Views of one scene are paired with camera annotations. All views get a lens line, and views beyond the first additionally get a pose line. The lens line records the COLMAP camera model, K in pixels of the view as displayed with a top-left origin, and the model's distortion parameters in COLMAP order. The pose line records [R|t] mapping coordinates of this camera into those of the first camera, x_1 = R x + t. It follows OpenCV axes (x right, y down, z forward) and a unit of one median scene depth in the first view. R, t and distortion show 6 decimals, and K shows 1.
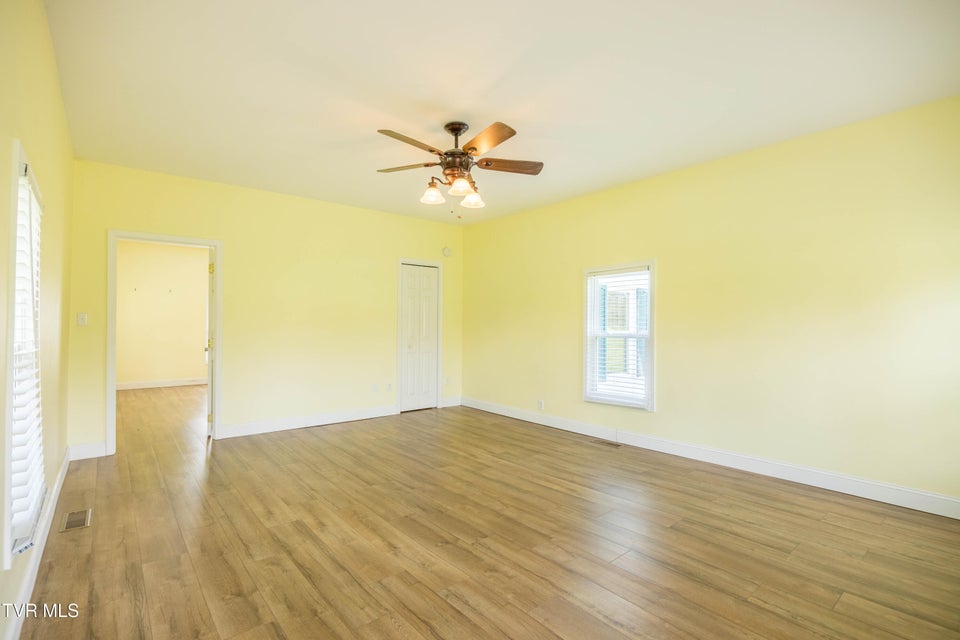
lens RADIAL K [[444.4, 0, 479.8], [0, 444.4, 319.4], [0, 0, 1]] dist [-0.011278, -0.000716]
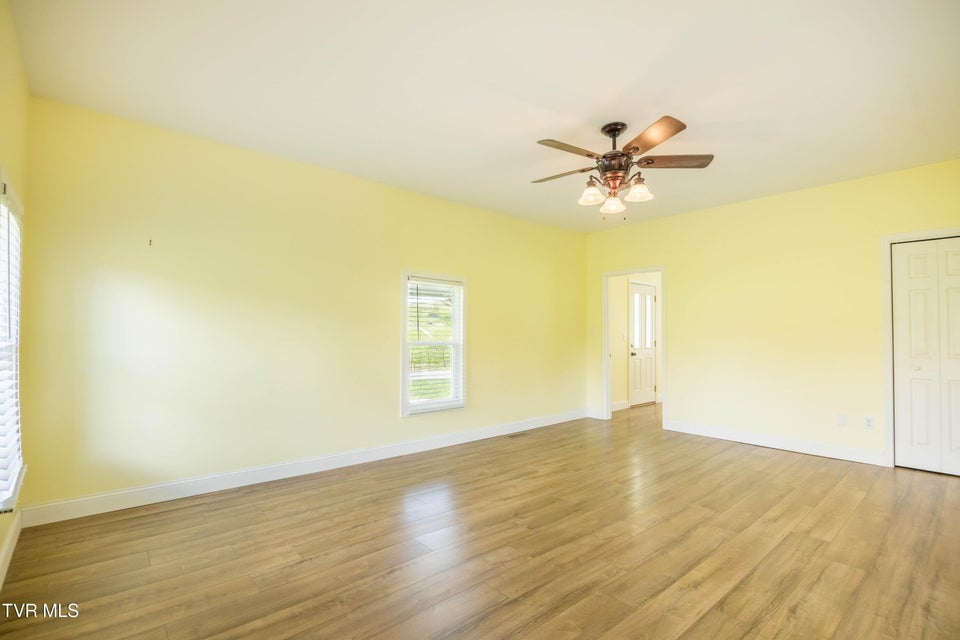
lens RADIAL K [[444.4, 0, 487.2], [0, 444.4, 333.1], [0, 0, 1]] dist [-0.011278, -0.000716]
pose [[0.022848, -0.006355, -0.999719, 0.826949], [0.011353, 0.999917, -0.006097, 0.010613], [0.999674, -0.011210, 0.022919, 0.653779]]
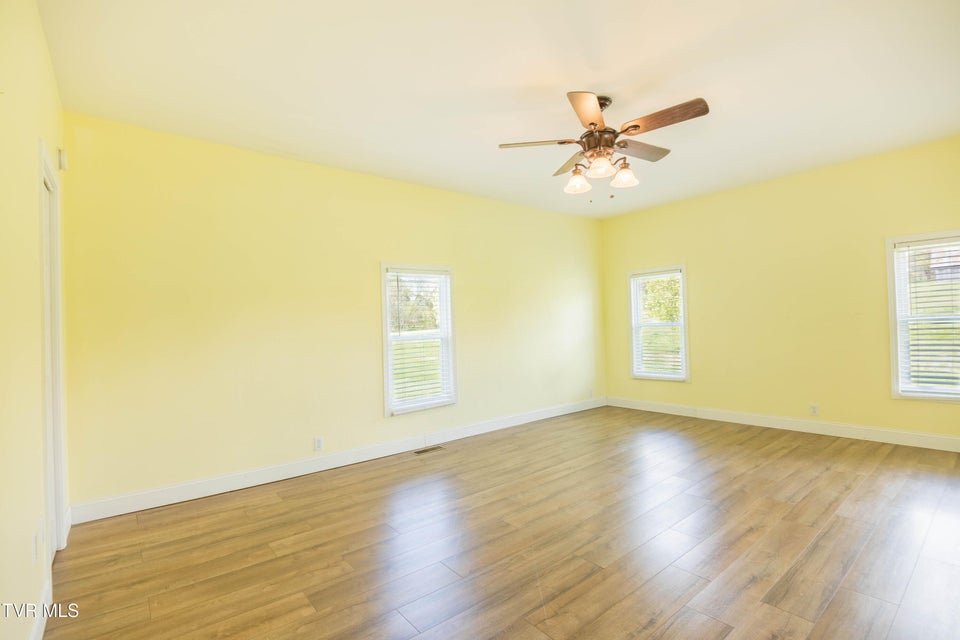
lens RADIAL K [[444.4, 0, 483.3], [0, 444.4, 324.1], [0, 0, 1]] dist [-0.011278, -0.000716]
pose [[0.015658, -0.005520, 0.999862, -0.893849], [0.017366, 0.999835, 0.005248, 0.005888], [-0.999727, 0.017281, 0.015752, 1.151266]]
